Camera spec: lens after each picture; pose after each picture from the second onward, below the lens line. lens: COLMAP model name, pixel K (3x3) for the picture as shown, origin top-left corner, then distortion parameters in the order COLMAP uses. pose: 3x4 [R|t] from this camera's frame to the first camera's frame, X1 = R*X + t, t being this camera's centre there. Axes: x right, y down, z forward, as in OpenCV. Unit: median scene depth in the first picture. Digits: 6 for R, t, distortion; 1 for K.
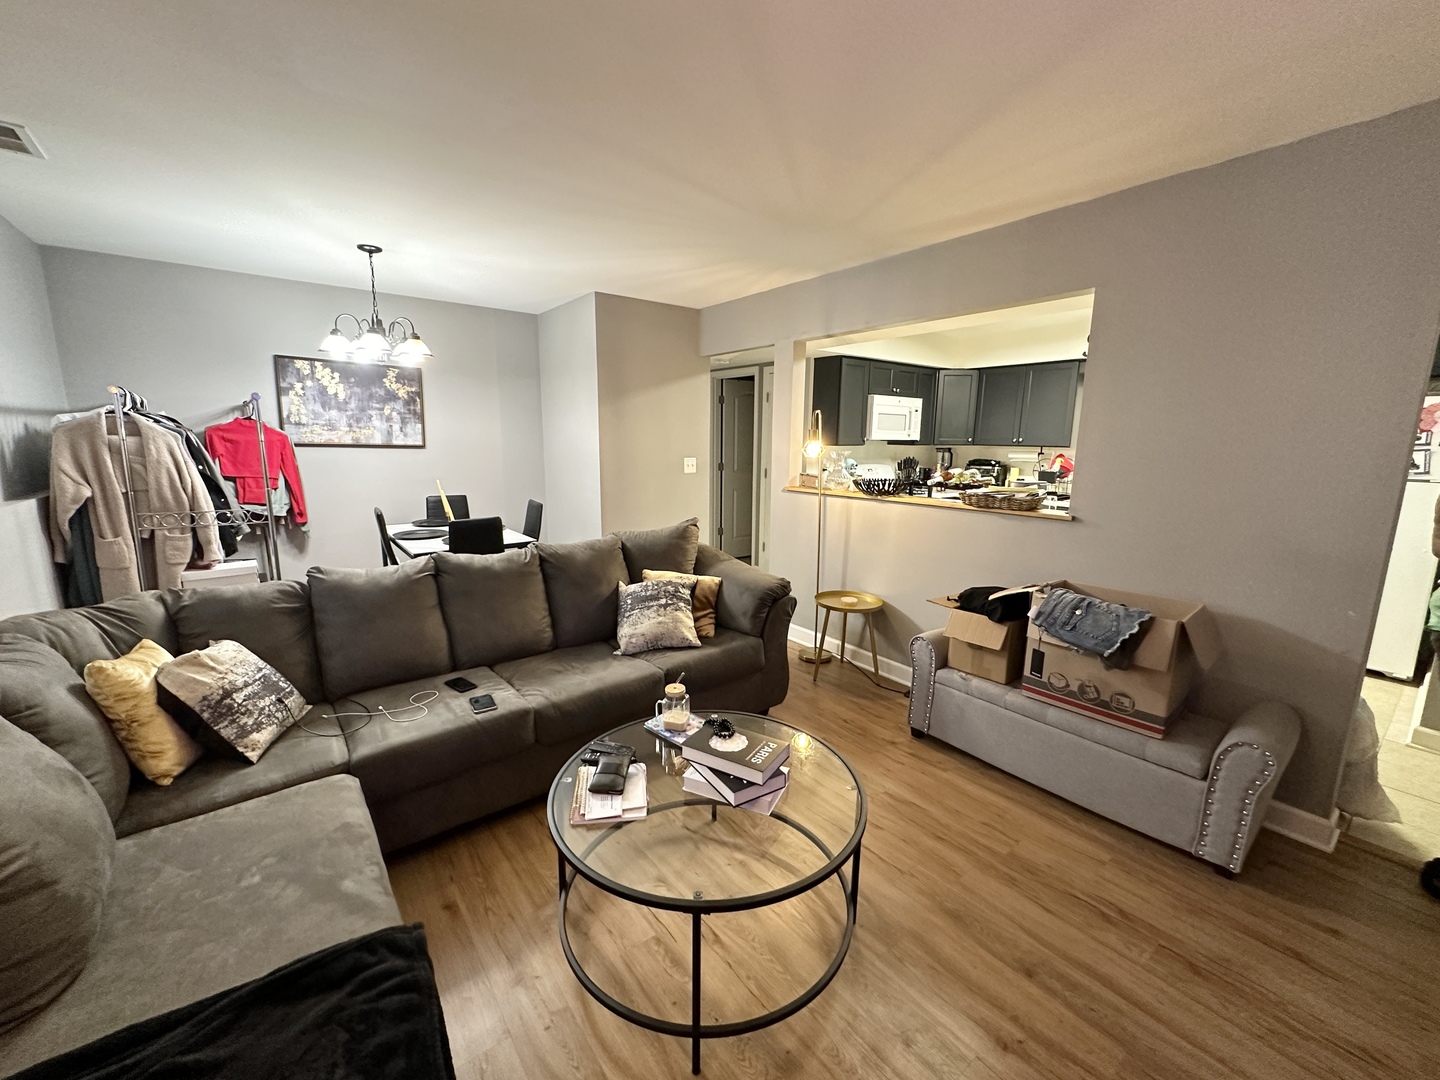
lens RADIAL K [[578.8, 0, 720.2], [0, 578.8, 538.7], [0, 0, 1]] dist [0.000999, -0.000038]
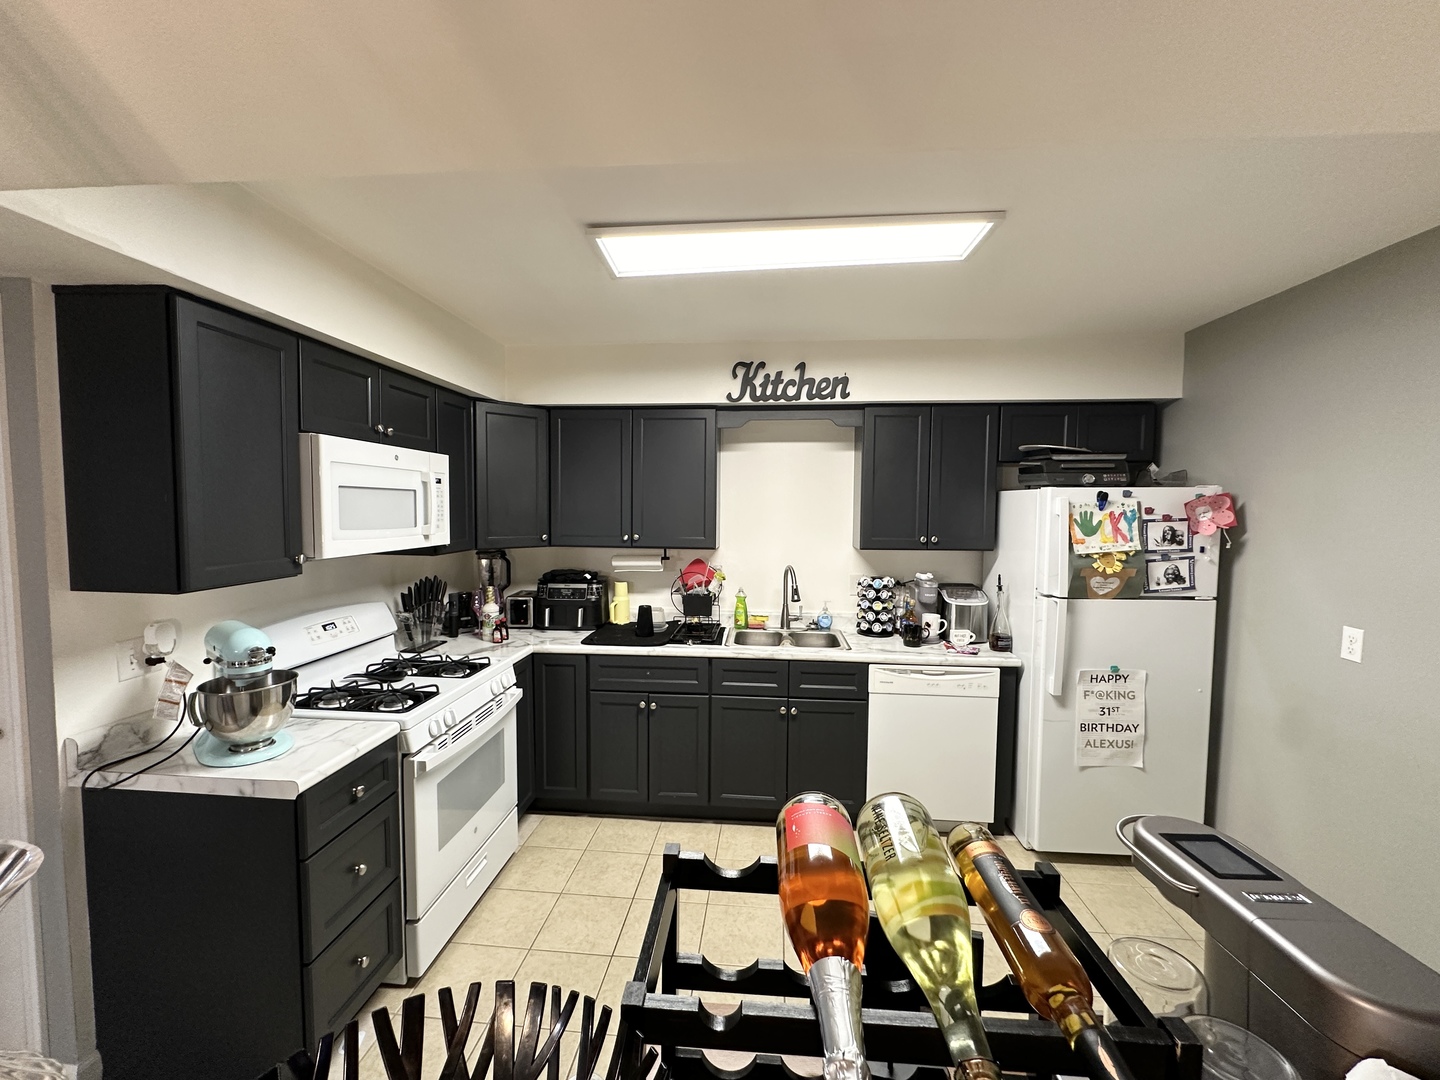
lens RADIAL K [[578.8, 0, 720.6], [0, 578.8, 538.2], [0, 0, 1]] dist [0.000999, -0.000038]
pose [[0.678079, -0.043307, 0.733712, 0.154958], [0.126733, 0.990200, -0.058678, -0.121729], [-0.723980, 0.132774, 0.676922, 0.538418]]
